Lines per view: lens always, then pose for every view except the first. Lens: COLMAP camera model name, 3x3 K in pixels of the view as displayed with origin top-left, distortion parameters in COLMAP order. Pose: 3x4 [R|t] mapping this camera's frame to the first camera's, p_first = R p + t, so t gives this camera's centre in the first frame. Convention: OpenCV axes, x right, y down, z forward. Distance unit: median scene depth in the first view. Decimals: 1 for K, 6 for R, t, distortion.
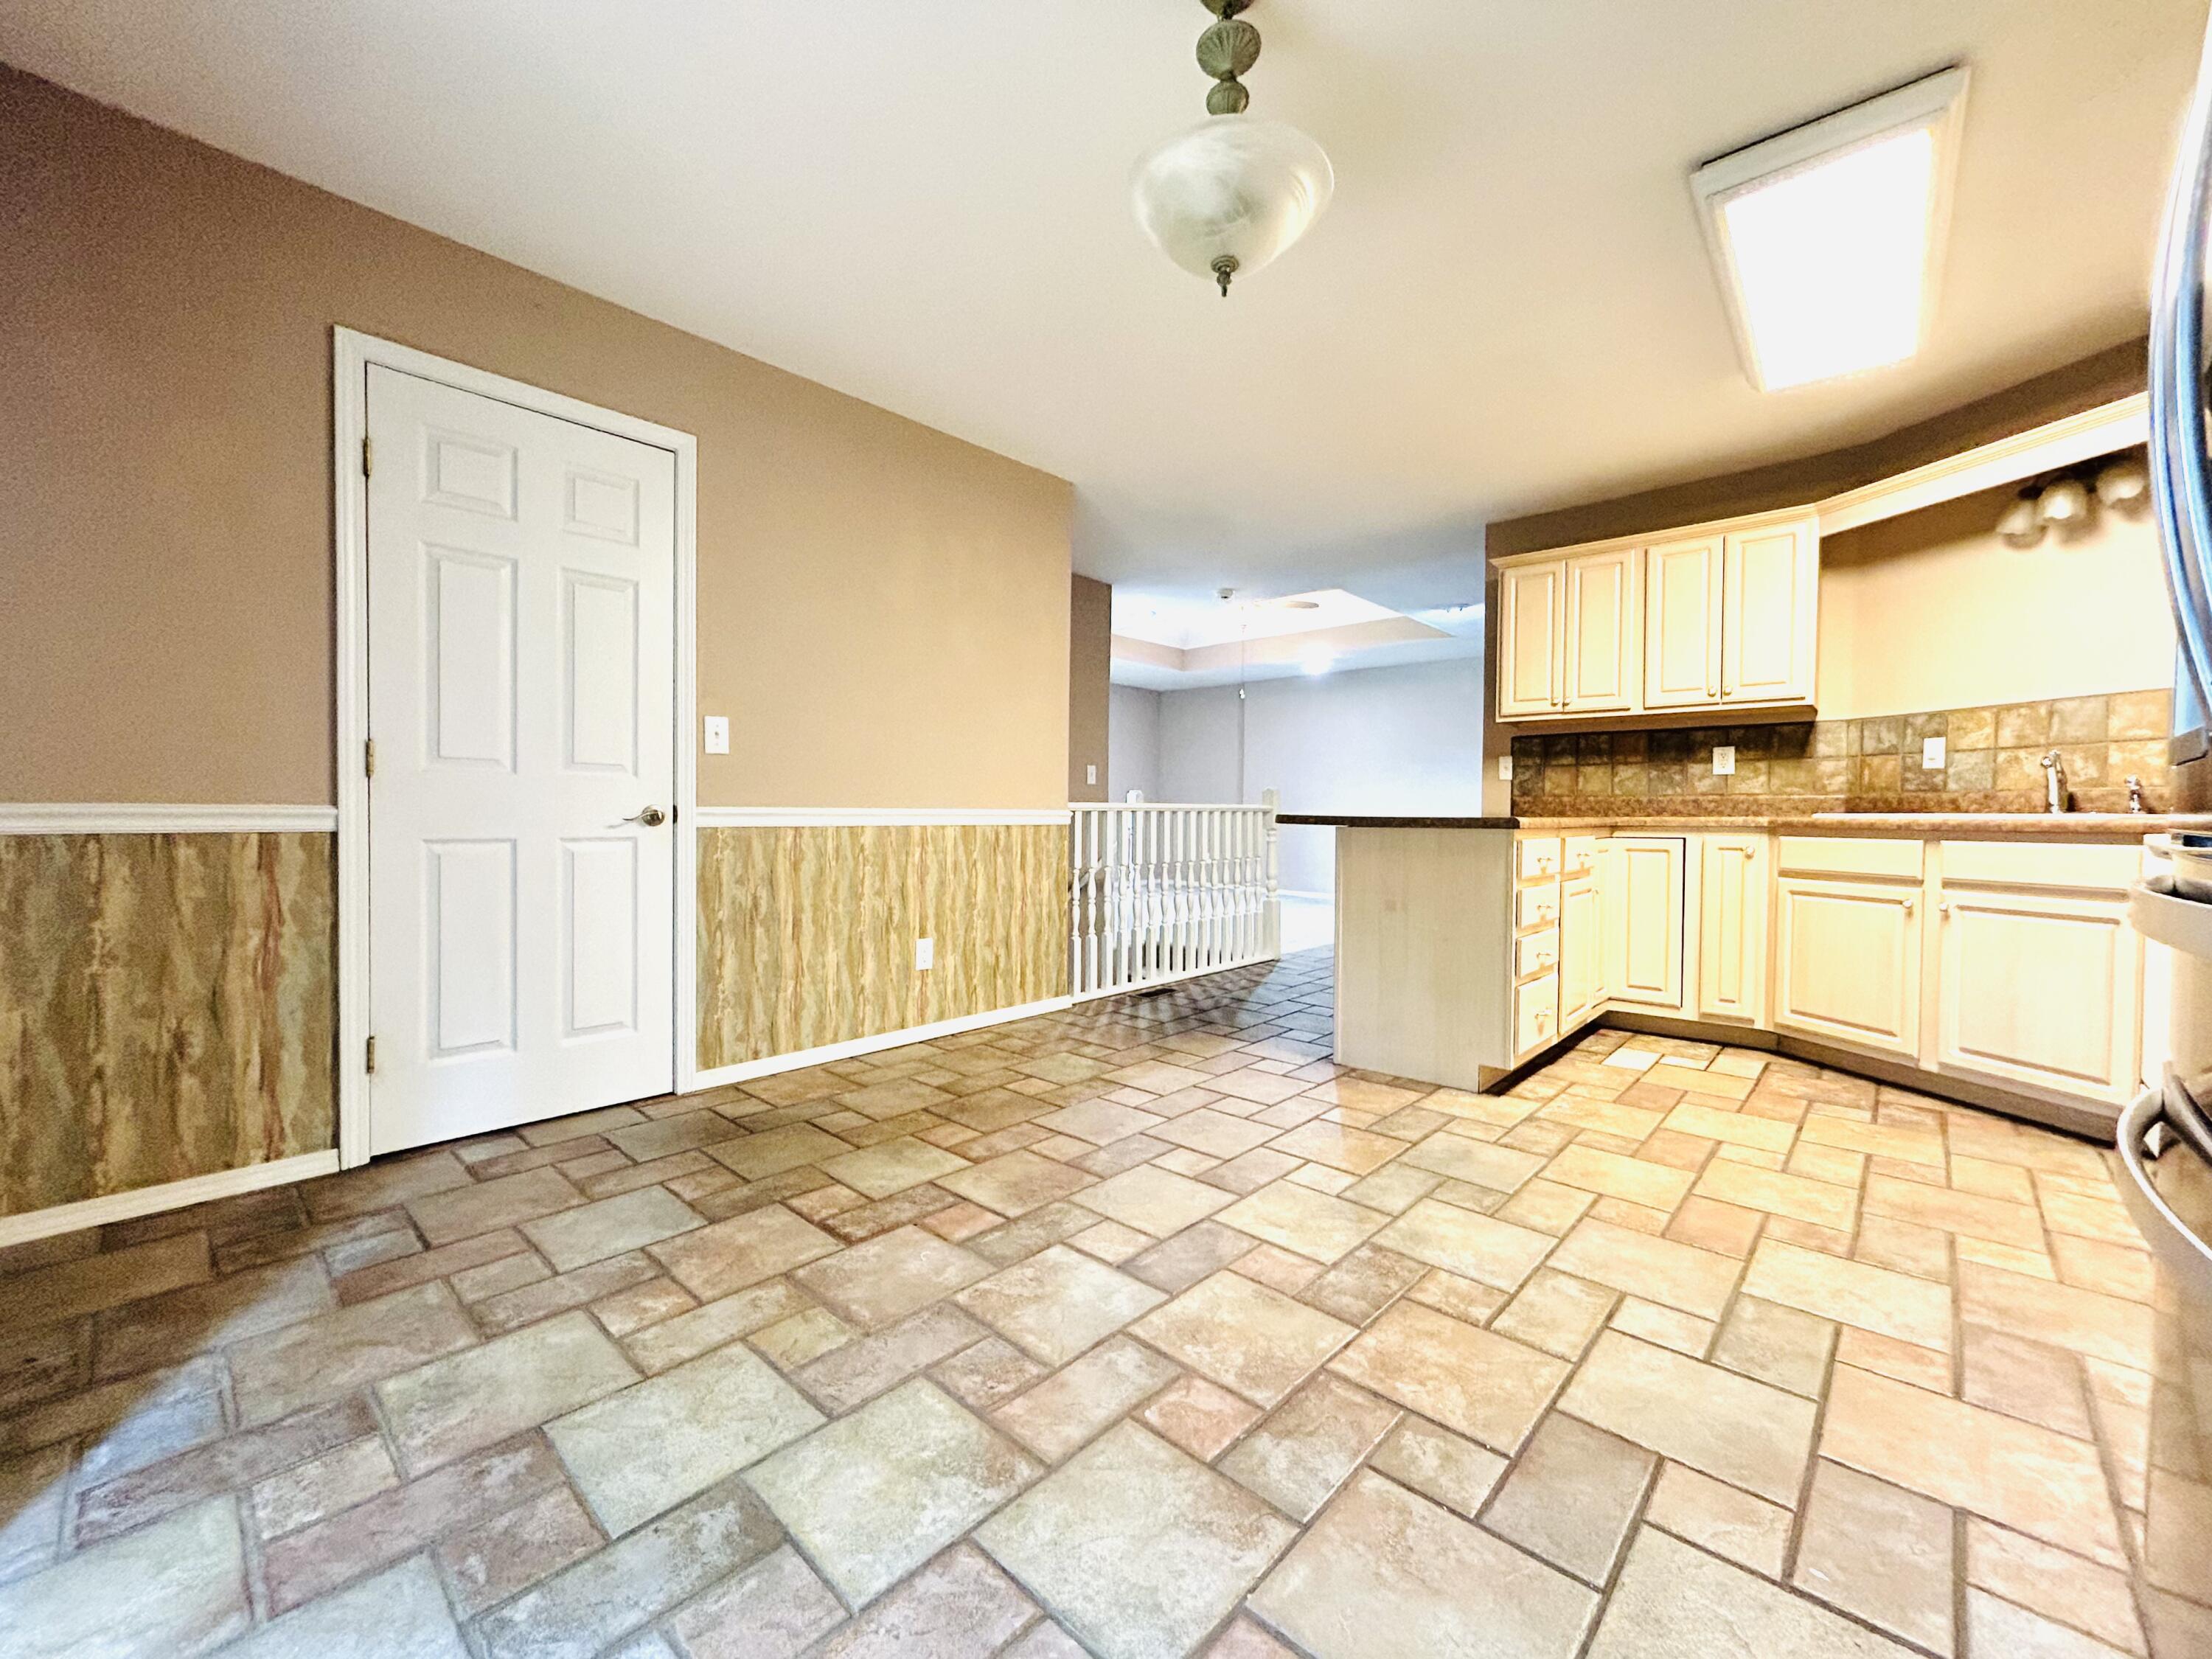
lens RADIAL K [[891.2, 0, 1097.2], [0, 891.2, 824.8], [0, 0, 1]] dist [-0.000145, 0.000668]
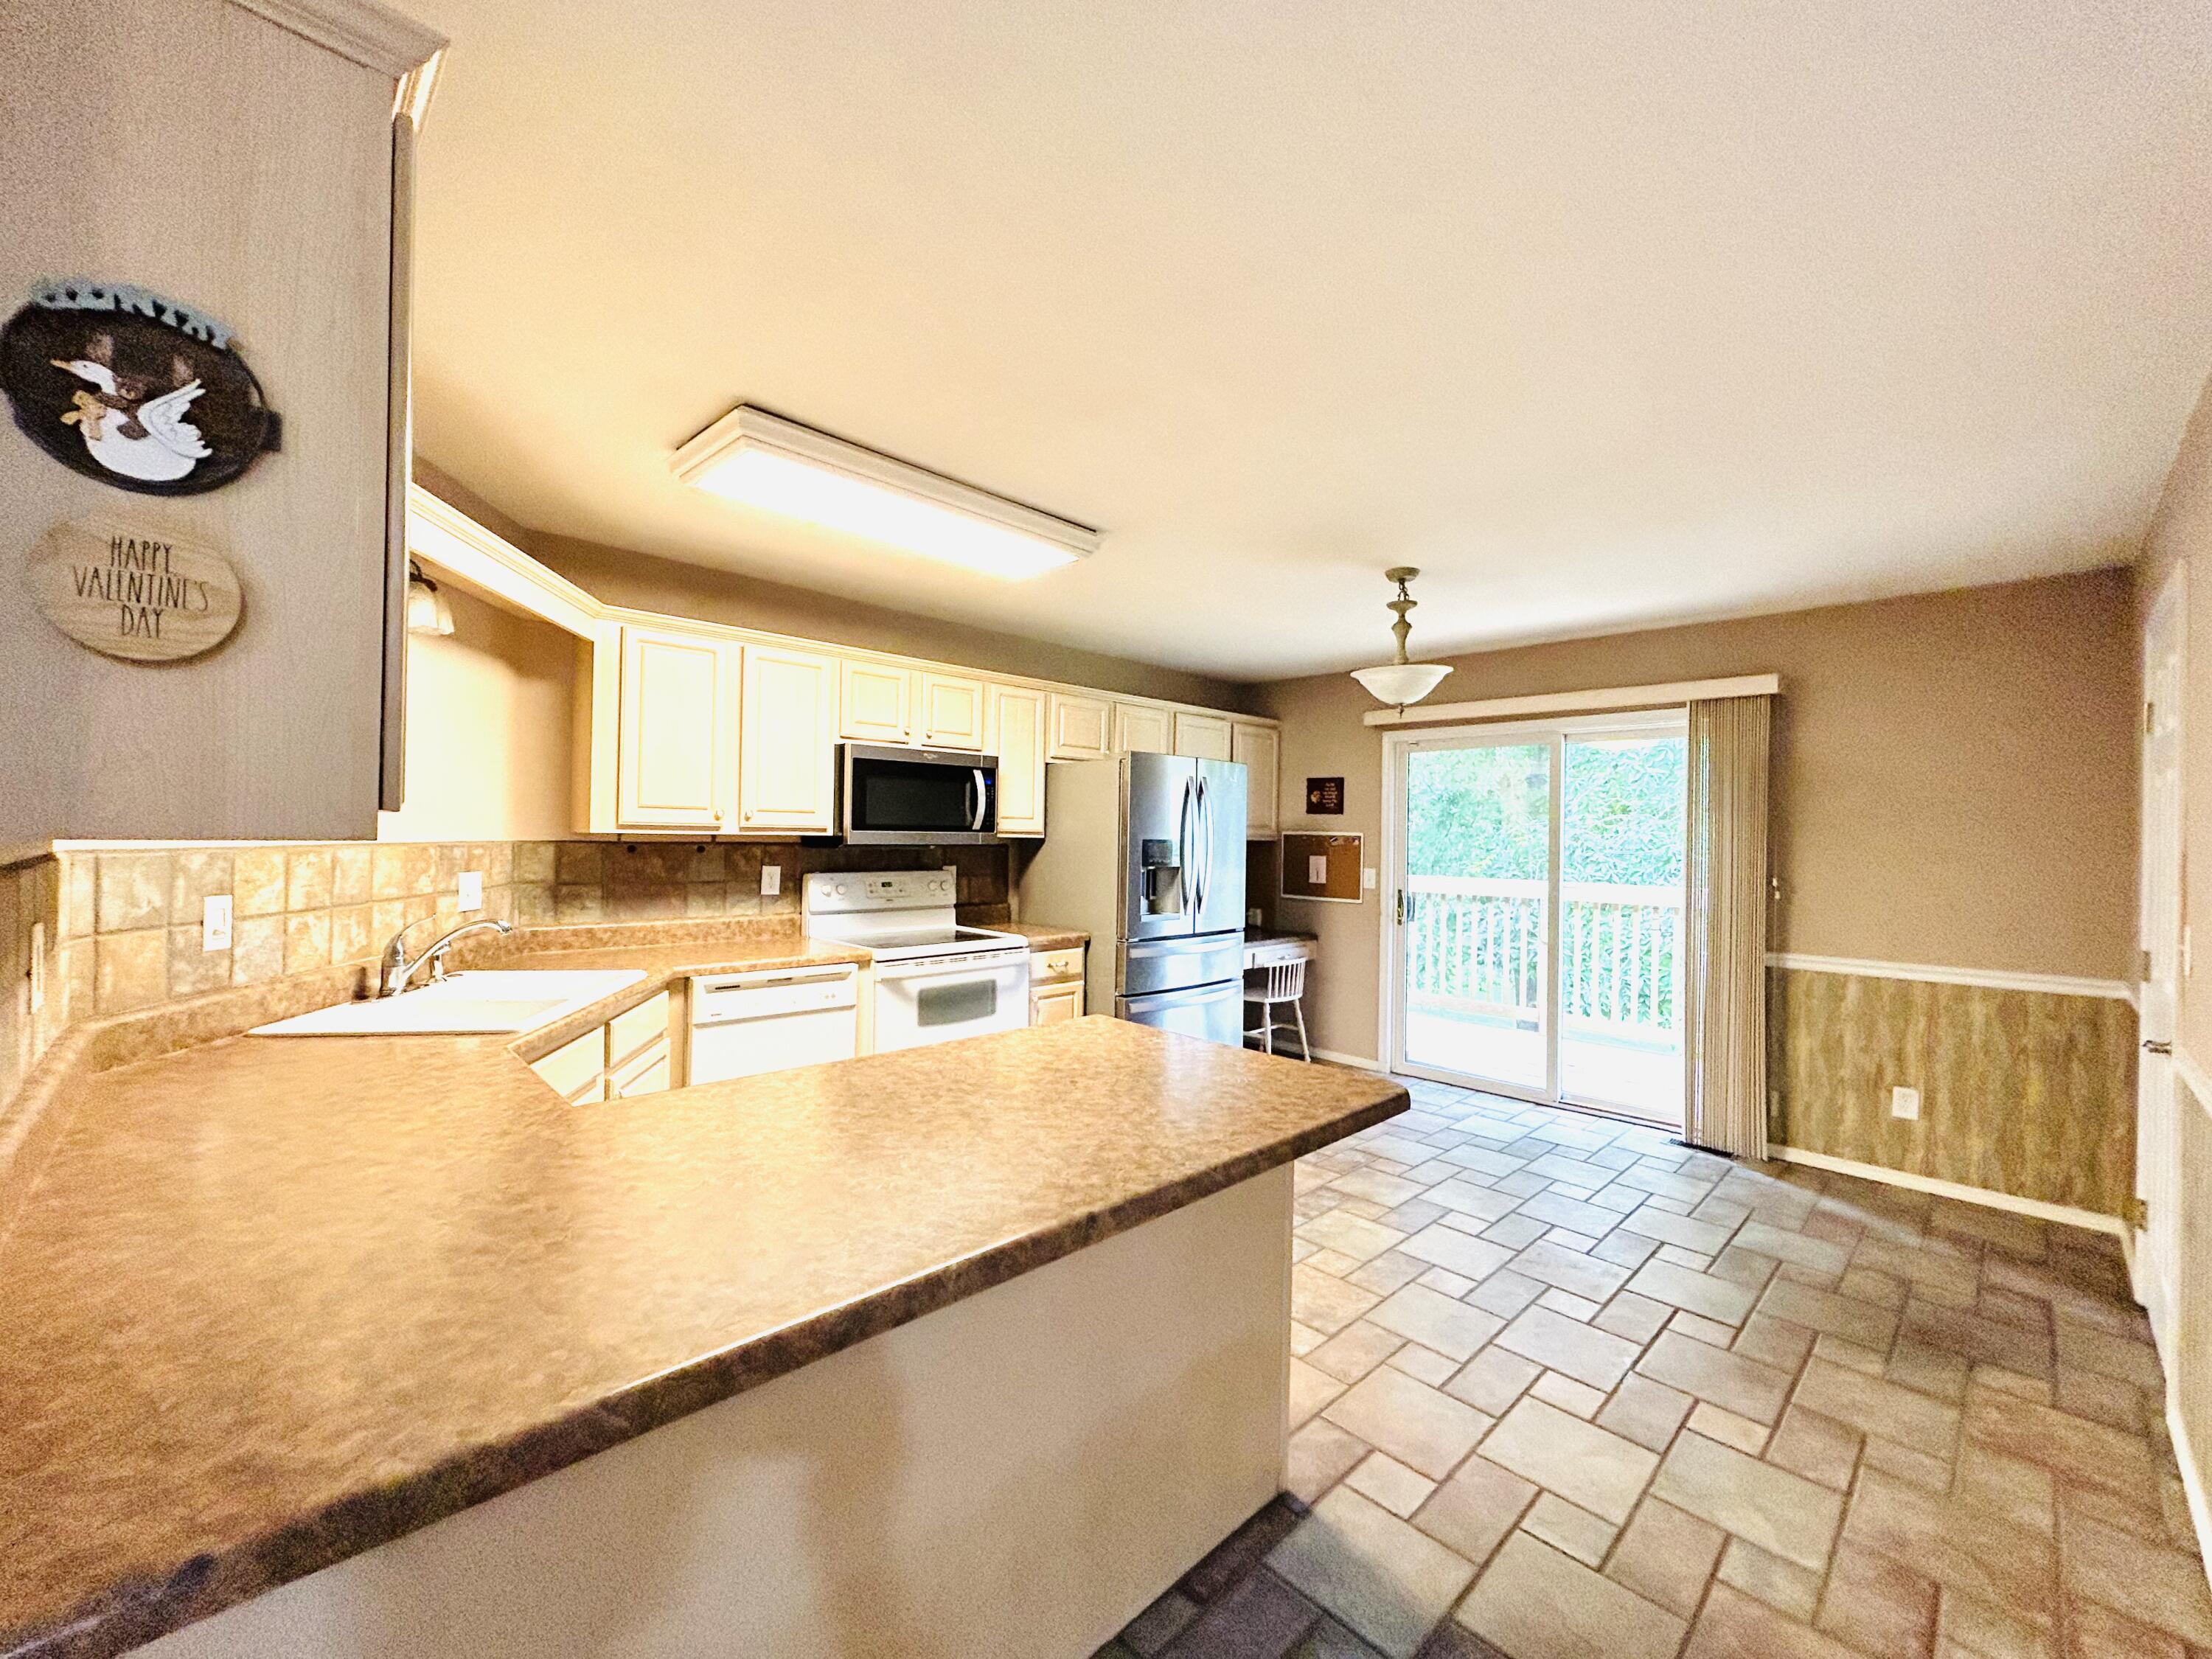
lens RADIAL K [[891.2, 0, 1092.9], [0, 891.2, 829.4], [0, 0, 1]] dist [-0.000145, 0.000668]
pose [[-0.997586, -0.026046, 0.064366, 0.390343], [-0.025328, 0.999608, 0.011941, -0.177612], [-0.064652, 0.010282, -0.997855, 1.691031]]
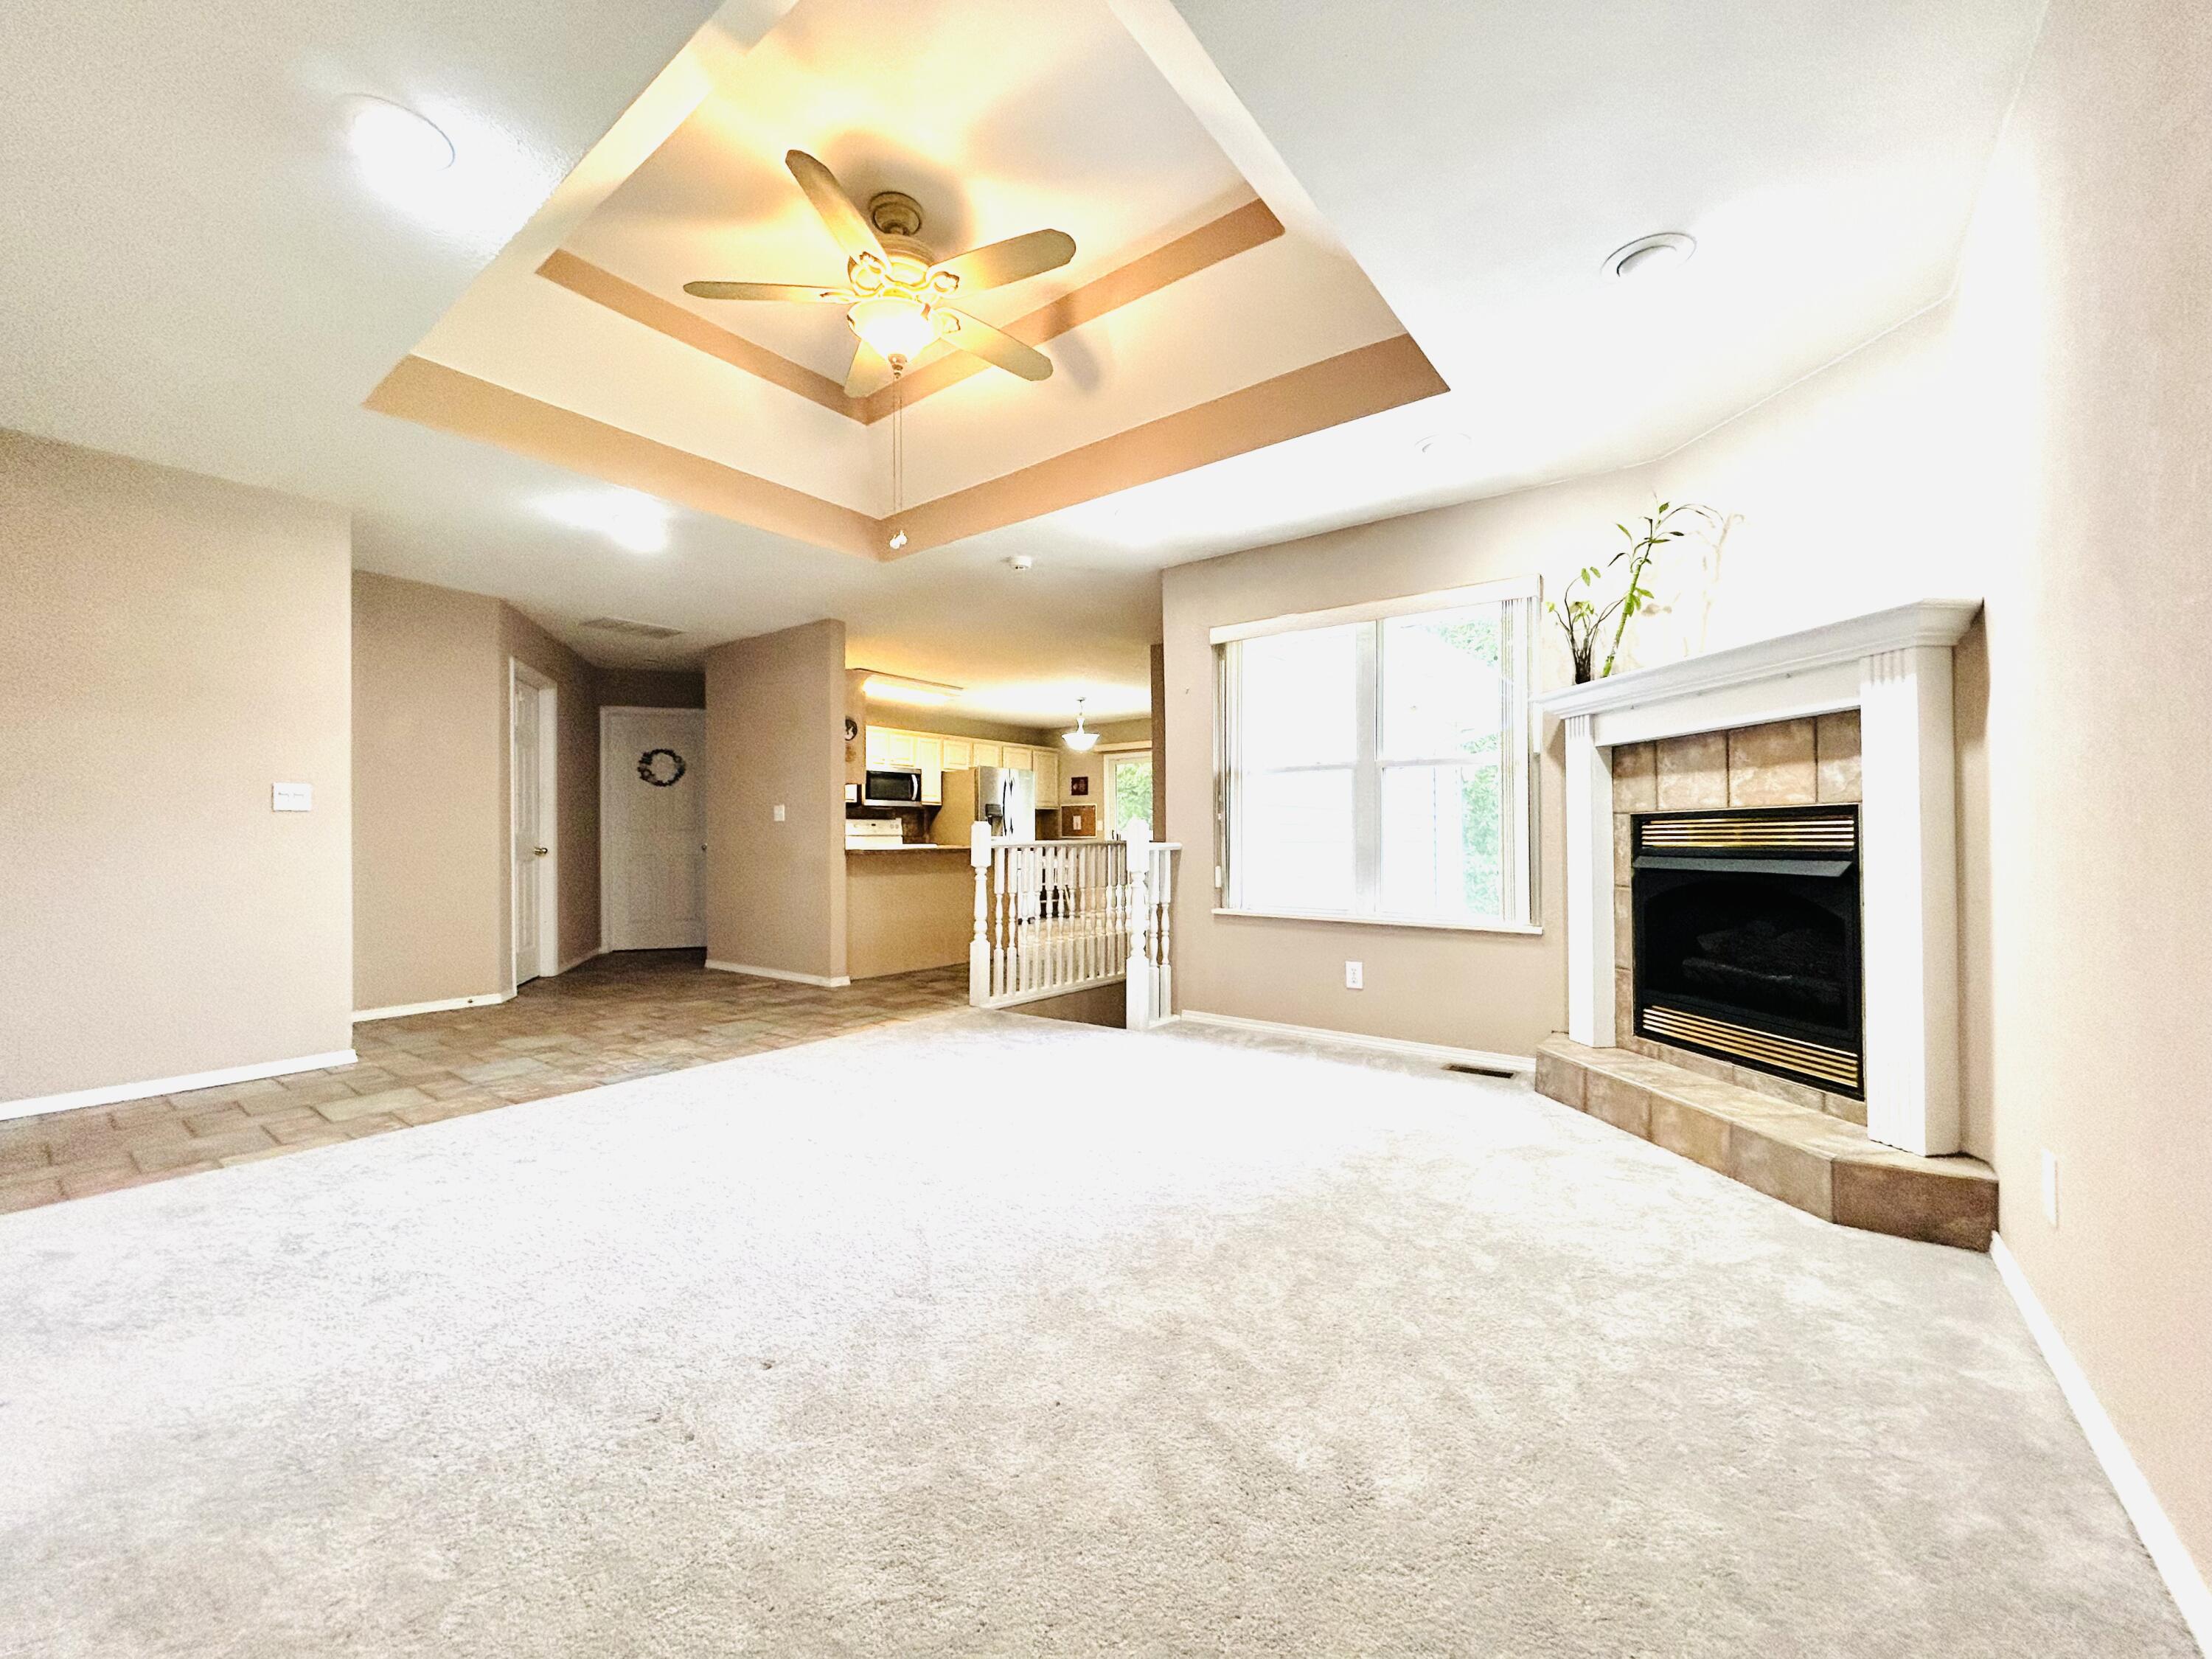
lens RADIAL K [[891.2, 0, 1100.0], [0, 891.2, 846.5], [0, 0, 1]] dist [-0.000145, 0.000668]
pose [[-0.995807, -0.001765, -0.091465, 0.285045], [-0.003514, 0.999814, 0.018963, -0.054721], [0.091415, 0.019205, -0.995628, 3.557365]]
